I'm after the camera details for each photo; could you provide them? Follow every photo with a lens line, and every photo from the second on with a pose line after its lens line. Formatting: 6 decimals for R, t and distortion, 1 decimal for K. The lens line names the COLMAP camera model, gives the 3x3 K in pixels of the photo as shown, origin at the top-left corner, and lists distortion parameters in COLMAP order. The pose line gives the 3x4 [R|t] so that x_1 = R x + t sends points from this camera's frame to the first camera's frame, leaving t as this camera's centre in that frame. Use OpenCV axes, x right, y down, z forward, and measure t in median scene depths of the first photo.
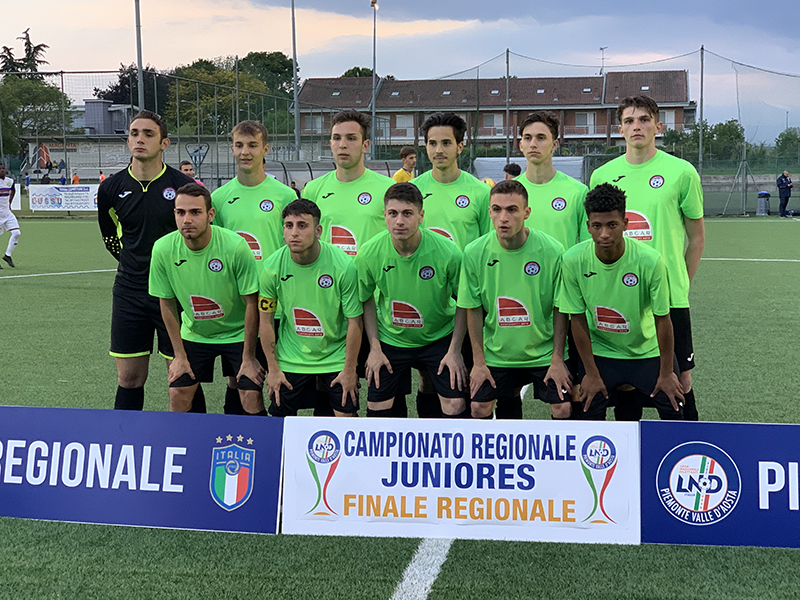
lens RADIAL K [[1365.8, 0, 402.1], [0, 1365.8, 299.1], [0, 0, 1]] dist [0.072260, 0.000000]
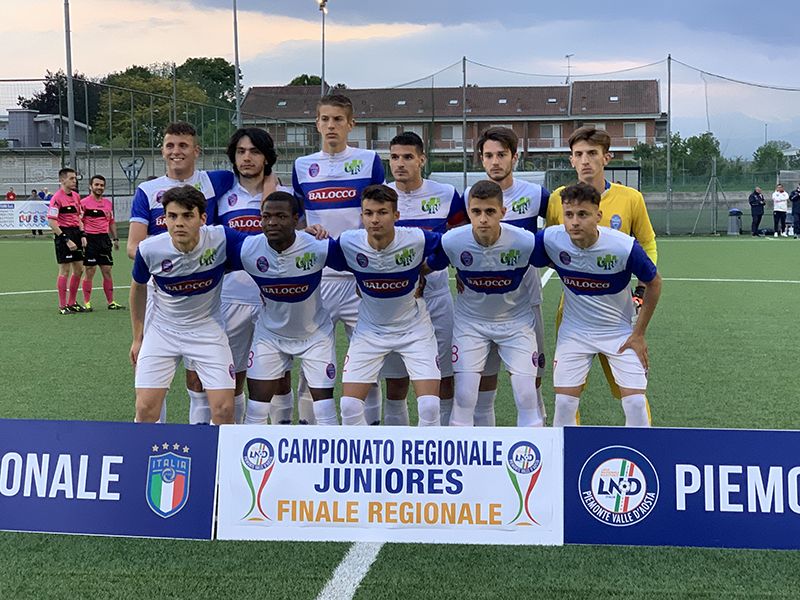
lens RADIAL K [[1513.6, 0, 397.6], [0, 1513.6, 300.1], [0, 0, 1]] dist [0.078511, 0.000000]
pose [[0.999662, -0.001116, 0.025975, 0.017157], [0.001612, 0.999817, -0.019076, 0.013882], [-0.025949, 0.019111, 0.999481, -0.134789]]
